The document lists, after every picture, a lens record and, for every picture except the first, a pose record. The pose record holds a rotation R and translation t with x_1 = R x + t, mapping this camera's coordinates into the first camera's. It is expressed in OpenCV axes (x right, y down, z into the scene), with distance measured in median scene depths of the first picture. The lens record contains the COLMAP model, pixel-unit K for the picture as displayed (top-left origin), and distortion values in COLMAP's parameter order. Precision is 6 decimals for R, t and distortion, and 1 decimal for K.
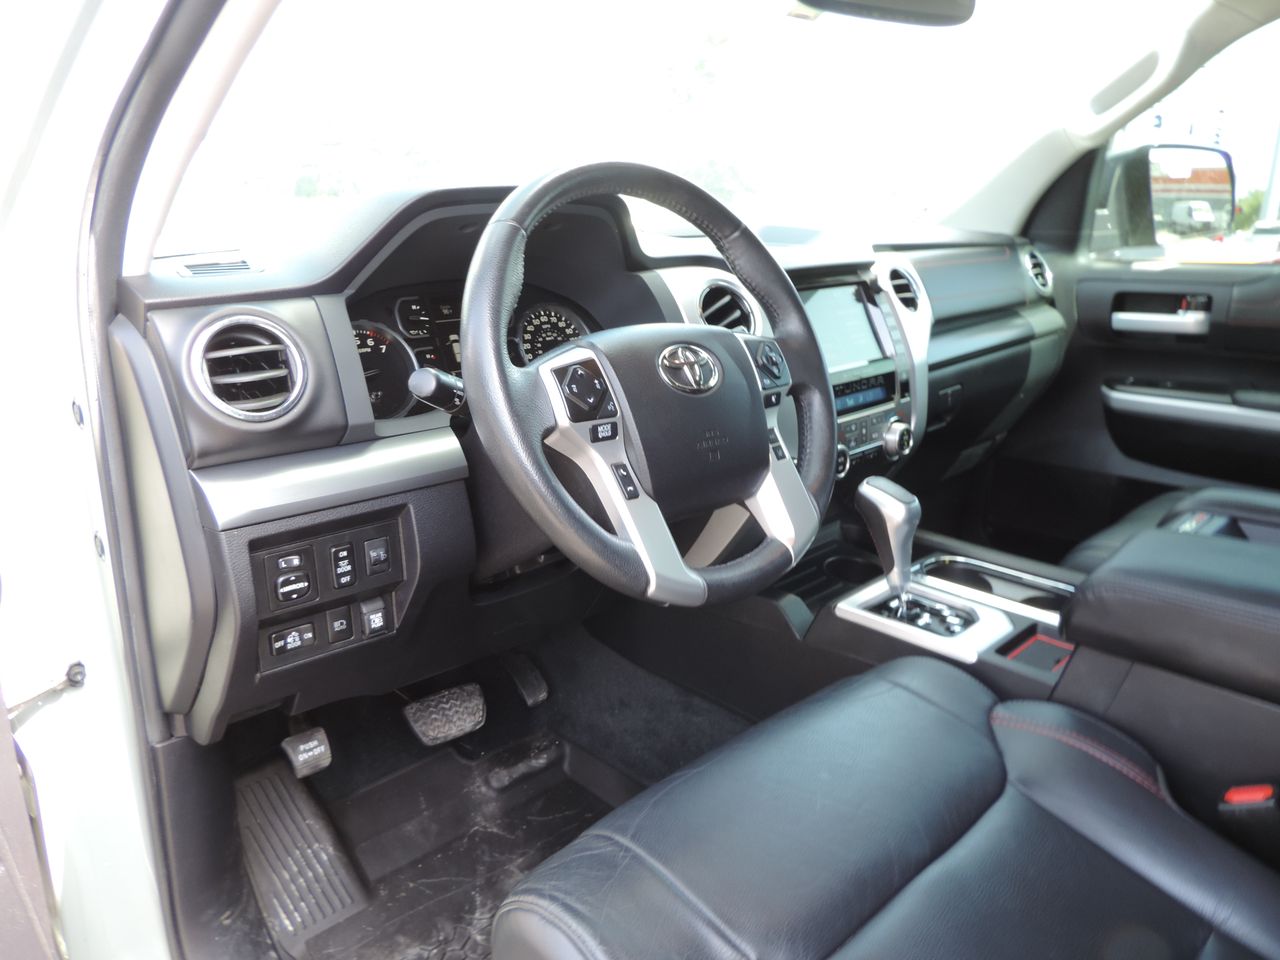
lens RADIAL K [[922.4, 0, 629.4], [0, 922.4, 481.4], [0, 0, 1]] dist [-0.011662, -0.005073]
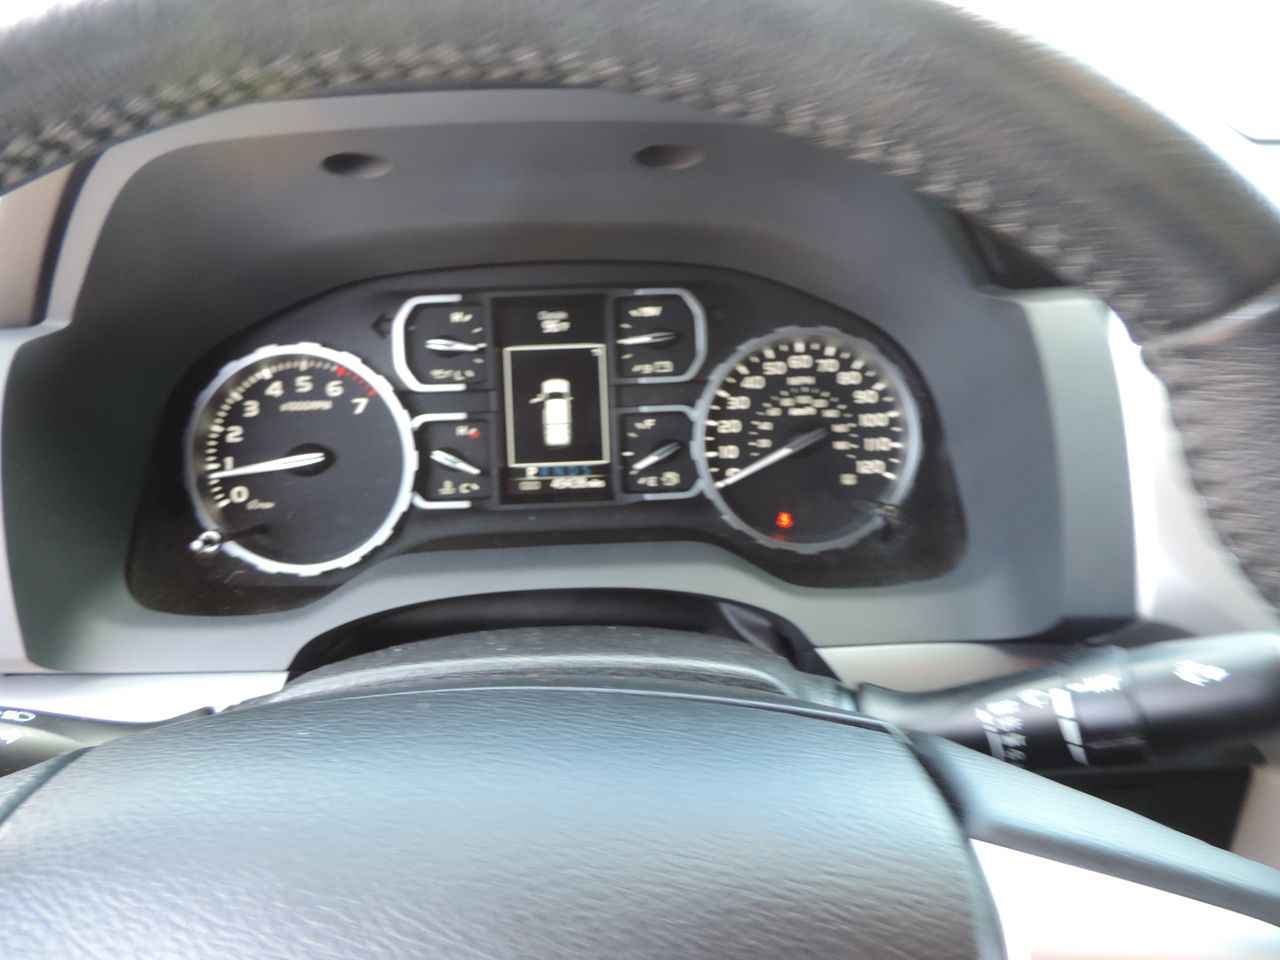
lens RADIAL K [[922.4, 0, 631.4], [0, 922.4, 473.2], [0, 0, 1]] dist [-0.011662, -0.005073]
pose [[0.765047, 0.256517, -0.590679, 0.104975], [-0.164972, 0.964701, 0.205272, -0.200246], [0.622484, -0.059597, 0.780360, 0.630942]]
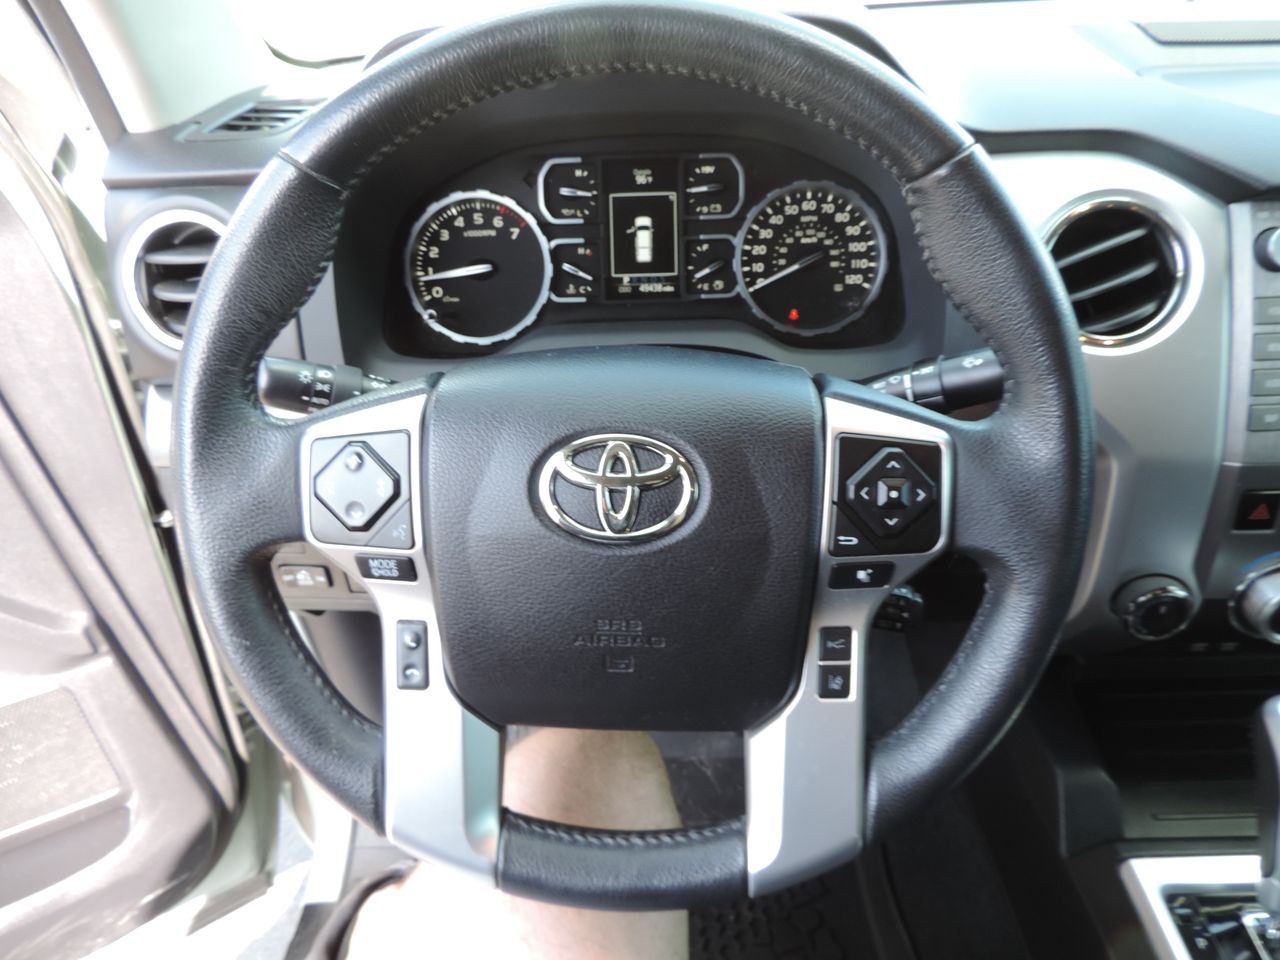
lens RADIAL K [[922.4, 0, 629.3], [0, 922.4, 489.7], [0, 0, 1]] dist [-0.011662, -0.005073]
pose [[0.715201, 0.371460, -0.592034, 0.250291], [-0.164861, 0.912830, 0.373579, -0.212404], [0.679196, -0.169581, 0.714097, 0.457140]]
